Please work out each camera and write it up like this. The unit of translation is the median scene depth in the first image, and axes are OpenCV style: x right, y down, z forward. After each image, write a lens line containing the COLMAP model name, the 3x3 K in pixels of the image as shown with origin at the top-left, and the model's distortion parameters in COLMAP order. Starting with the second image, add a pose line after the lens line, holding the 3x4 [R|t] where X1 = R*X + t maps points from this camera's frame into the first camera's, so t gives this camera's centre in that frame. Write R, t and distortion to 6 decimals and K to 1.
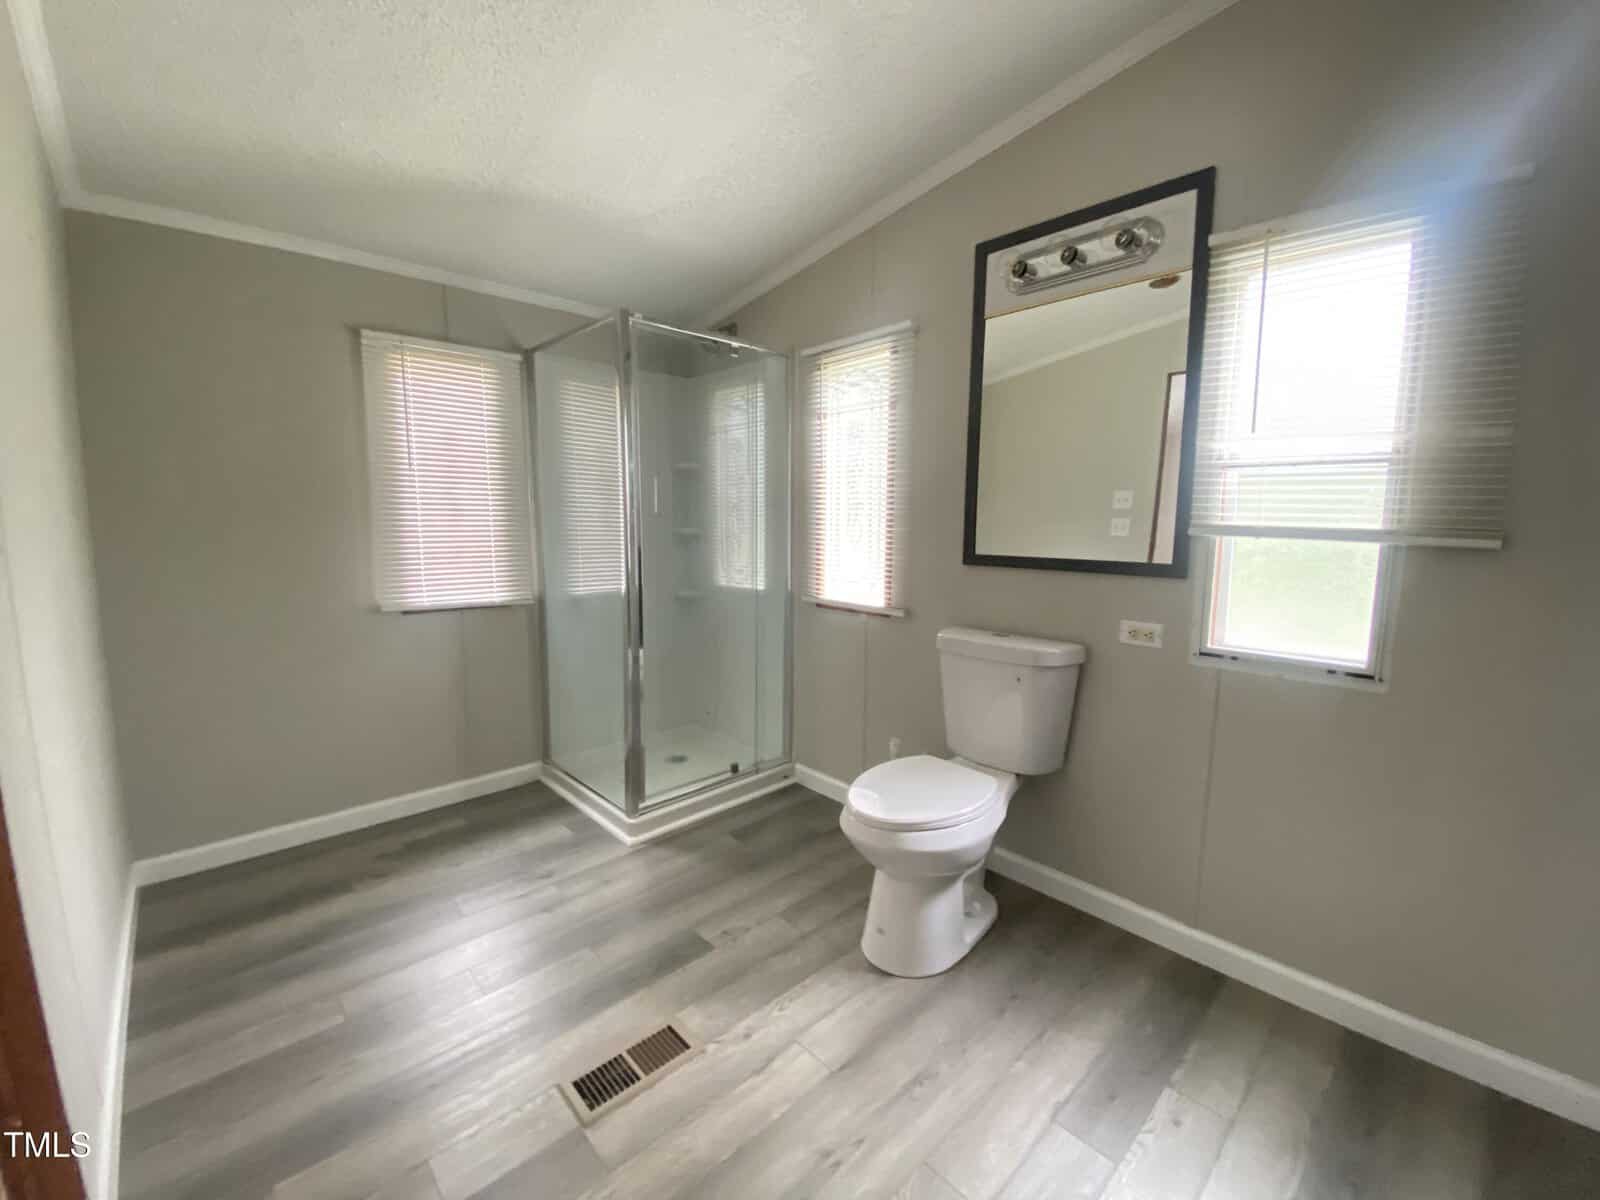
lens RADIAL K [[645.8, 0, 795.6], [0, 645.8, 597.3], [0, 0, 1]] dist [0.028321, -0.028749]
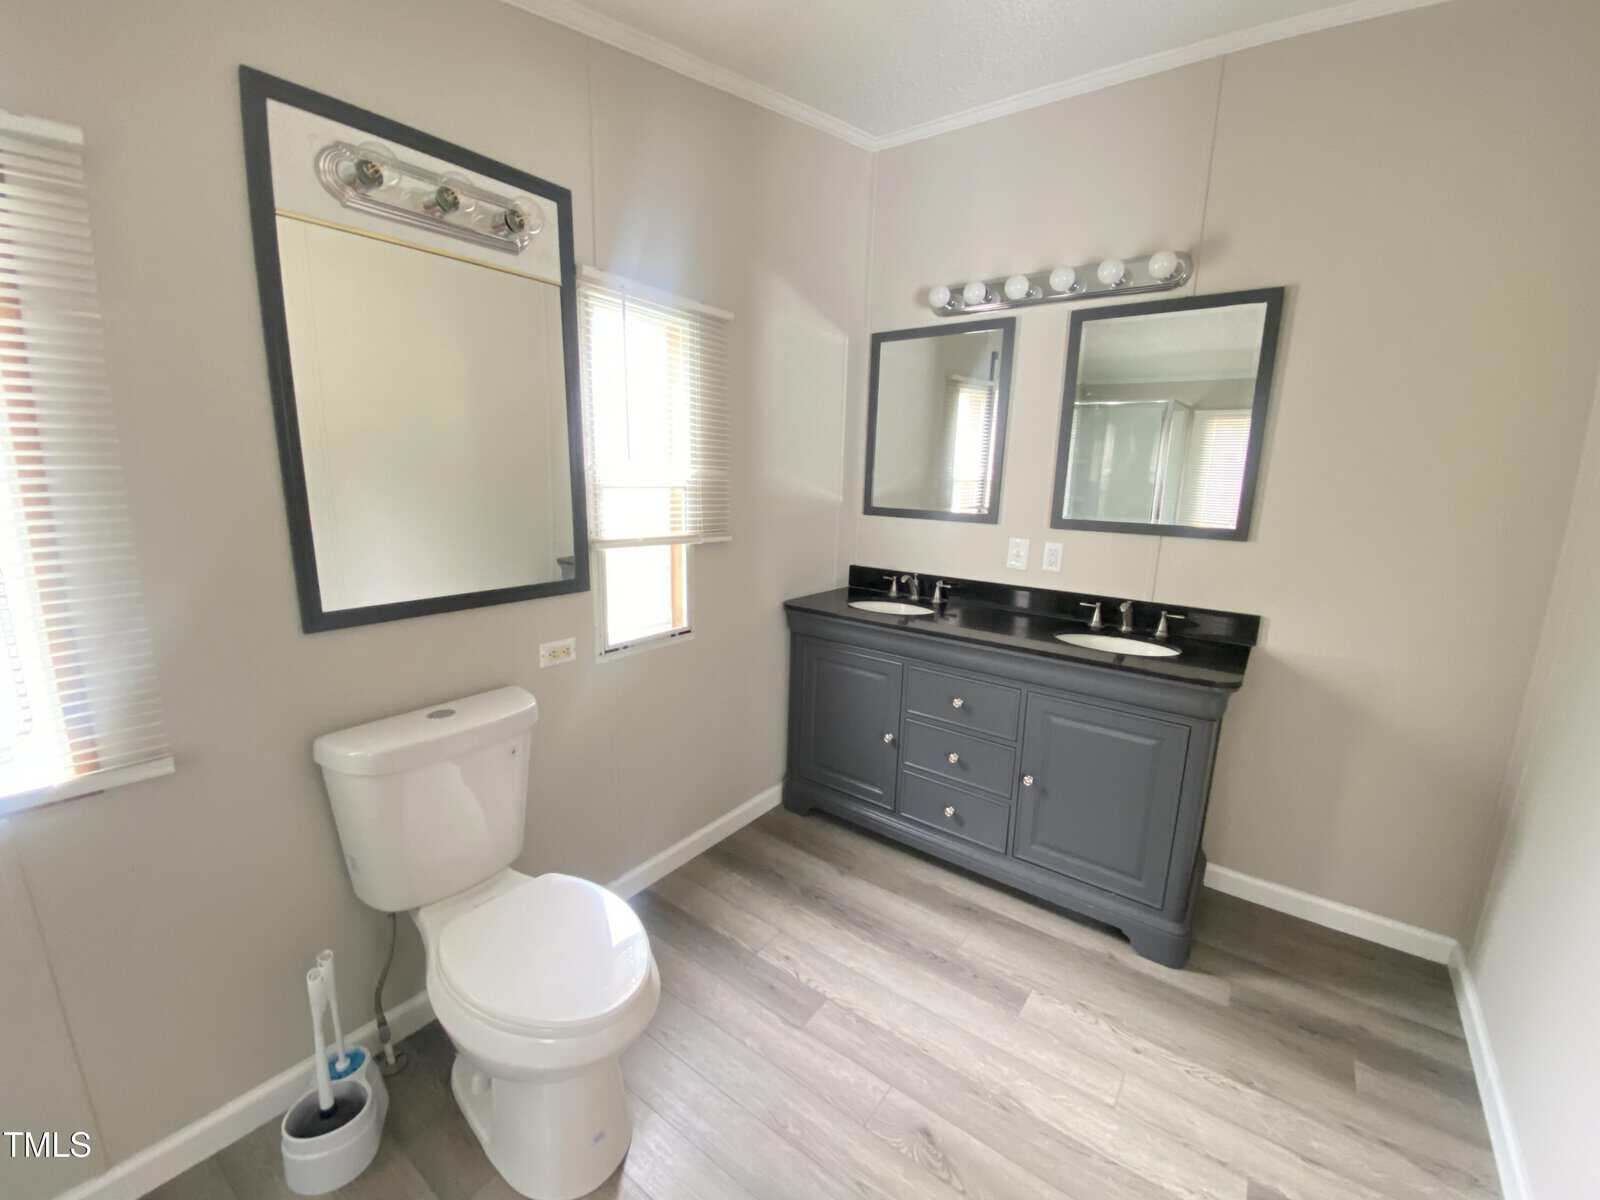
lens RADIAL K [[645.8, 0, 795.6], [0, 645.8, 597.3], [0, 0, 1]] dist [0.028321, -0.028749]
pose [[-0.172065, -0.208644, 0.962736, -0.512994], [0.087085, 0.970264, 0.225840, -0.238964], [-0.981229, 0.122699, -0.148779, 0.857907]]
